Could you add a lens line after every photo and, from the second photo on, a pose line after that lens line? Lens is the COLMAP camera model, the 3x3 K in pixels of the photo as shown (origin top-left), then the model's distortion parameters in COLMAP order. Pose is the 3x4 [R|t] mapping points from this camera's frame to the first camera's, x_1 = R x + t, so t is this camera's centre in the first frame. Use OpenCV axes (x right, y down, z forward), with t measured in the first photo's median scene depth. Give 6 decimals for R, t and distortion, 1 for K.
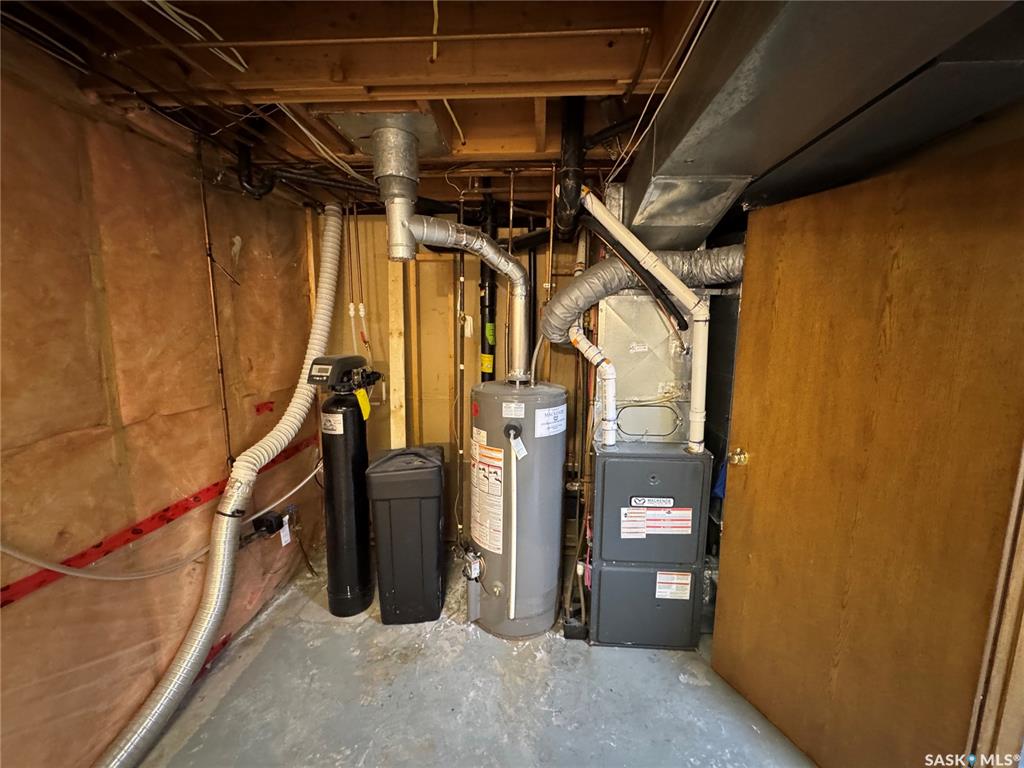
lens RADIAL K [[411.4, 0, 512.0], [0, 411.4, 384.0], [0, 0, 1]] dist [-0.001727, -0.000315]
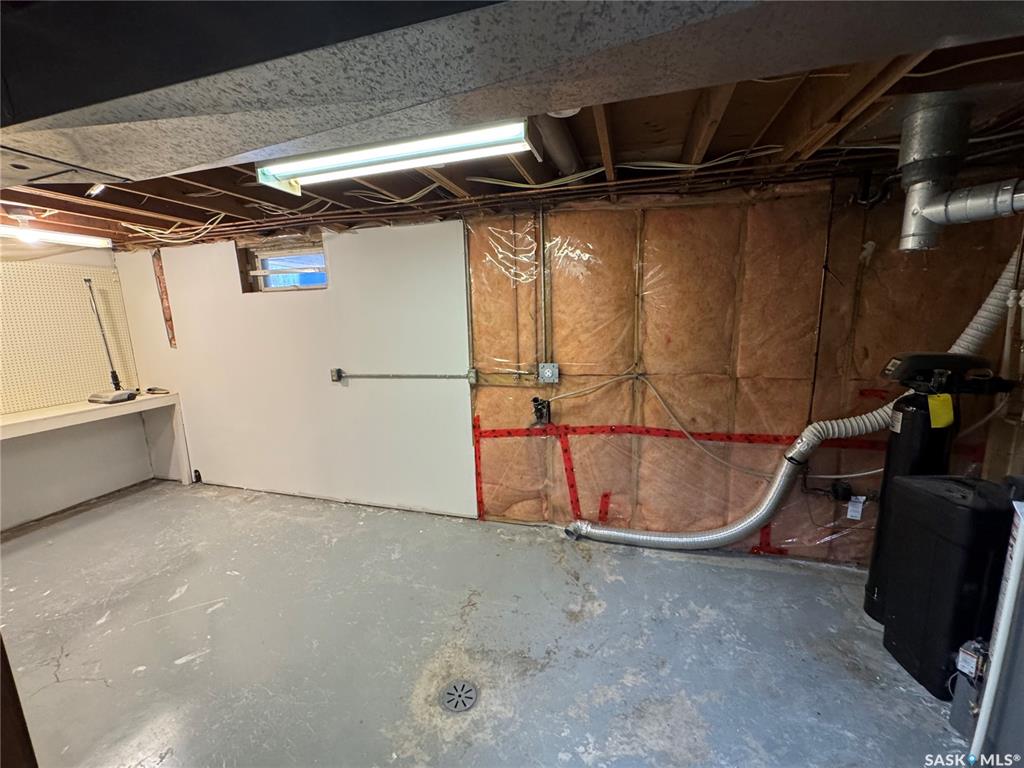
lens RADIAL K [[408.8, 0, 514.7], [0, 408.8, 389.8], [0, 0, 1]] dist [-0.001508, -0.000236]
pose [[-0.204155, 0.176586, -0.962880, 0.734407], [-0.121251, 0.971461, 0.203868, -0.068416], [0.971401, 0.158371, -0.176918, 0.306000]]
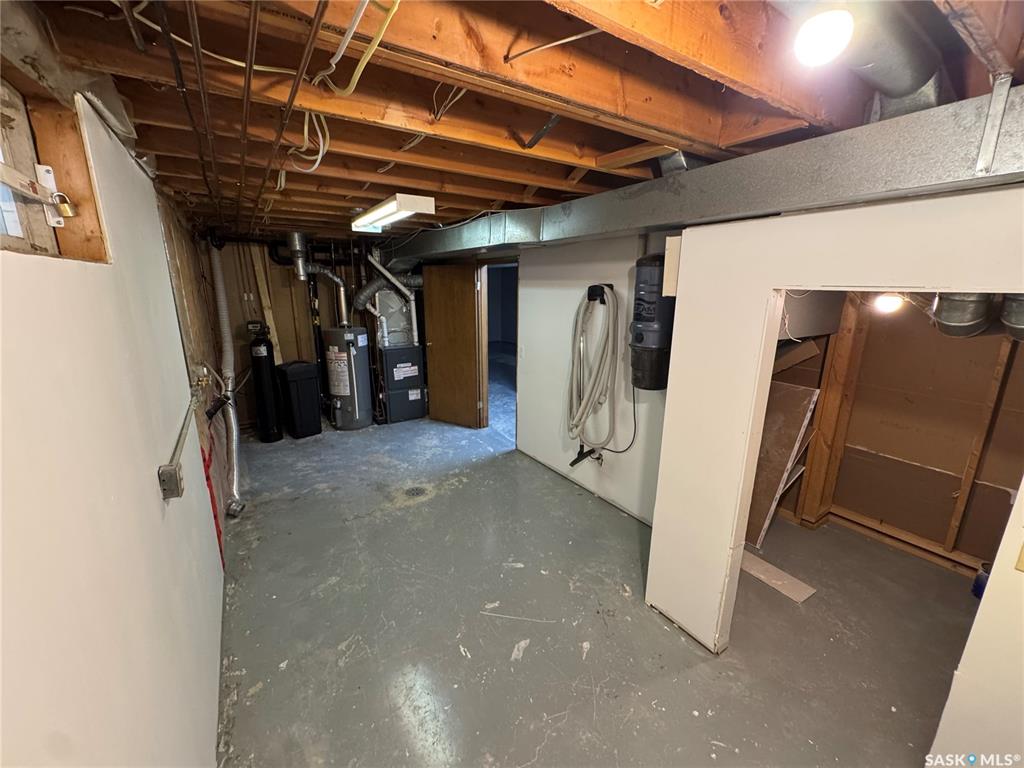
lens RADIAL K [[411.4, 0, 512.0], [0, 411.4, 384.0], [0, 0, 1]] dist [-0.001727, -0.000315]
pose [[0.792407, -0.148458, 0.591652, -0.769153], [0.090866, 0.987838, 0.126171, 0.126405], [-0.603187, -0.046218, 0.796259, -1.718187]]
